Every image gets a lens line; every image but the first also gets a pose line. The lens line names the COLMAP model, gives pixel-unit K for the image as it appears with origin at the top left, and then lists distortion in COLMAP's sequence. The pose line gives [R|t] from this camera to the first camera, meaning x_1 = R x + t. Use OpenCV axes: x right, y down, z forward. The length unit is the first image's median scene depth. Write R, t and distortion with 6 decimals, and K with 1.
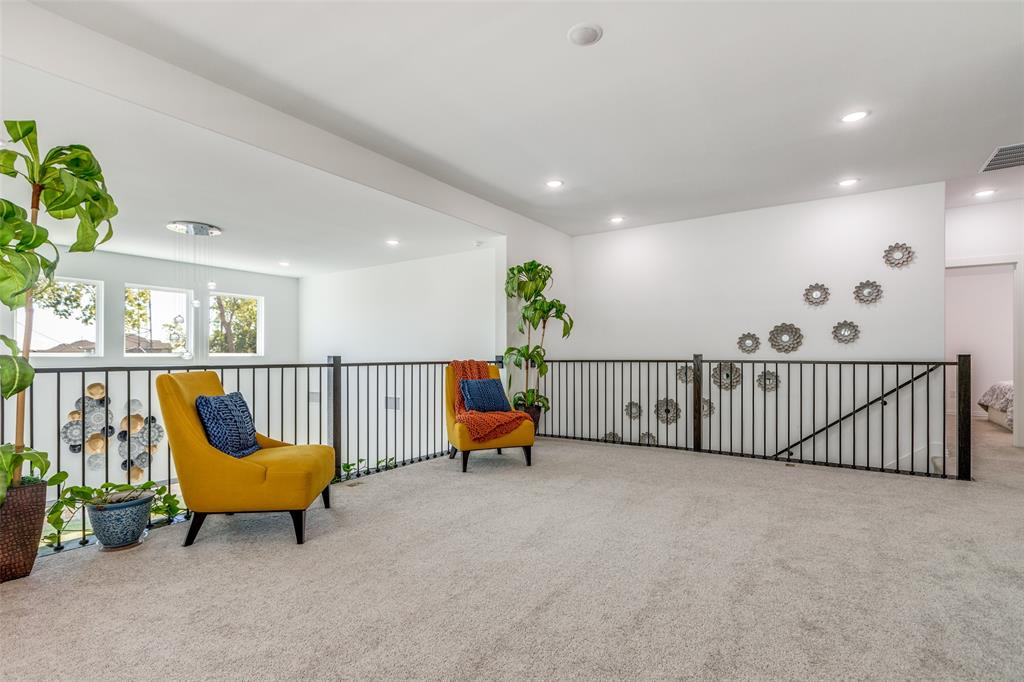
lens RADIAL K [[465.9, 0, 506.8], [0, 465.9, 349.1], [0, 0, 1]] dist [0.000320, -0.000412]
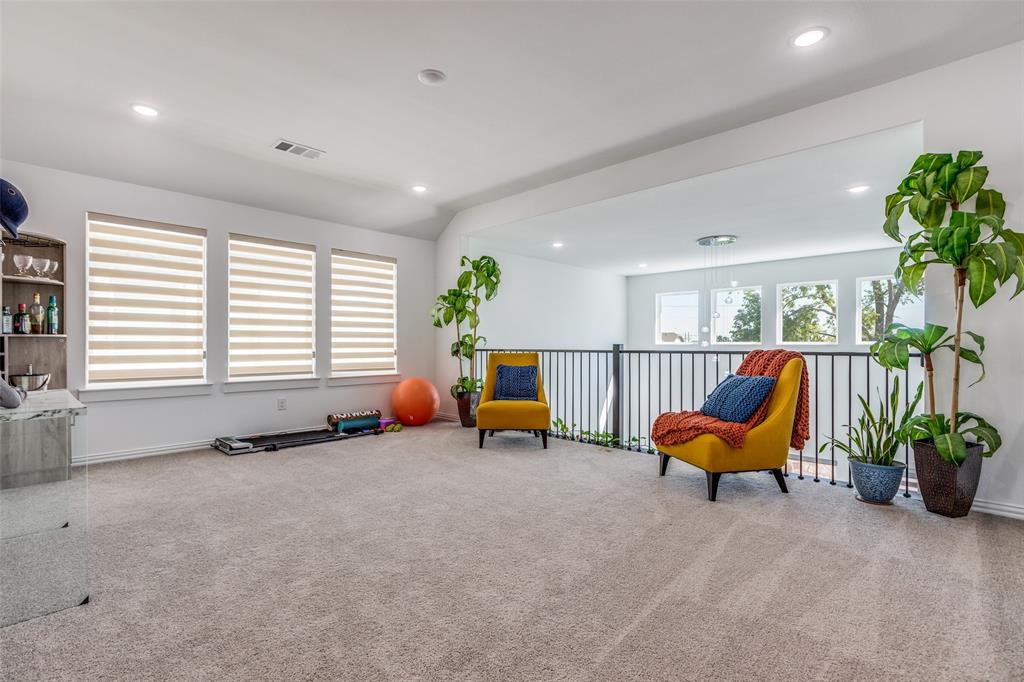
lens RADIAL K [[459.0, 0, 507.0], [0, 459.0, 344.3], [0, 0, 1]] dist [-0.003904, -0.000857]
pose [[-0.139989, 0.001392, -0.990152, 0.870927], [0.013710, 0.999906, -0.000533, 0.011504], [0.990058, -0.013650, -0.139995, 0.892159]]
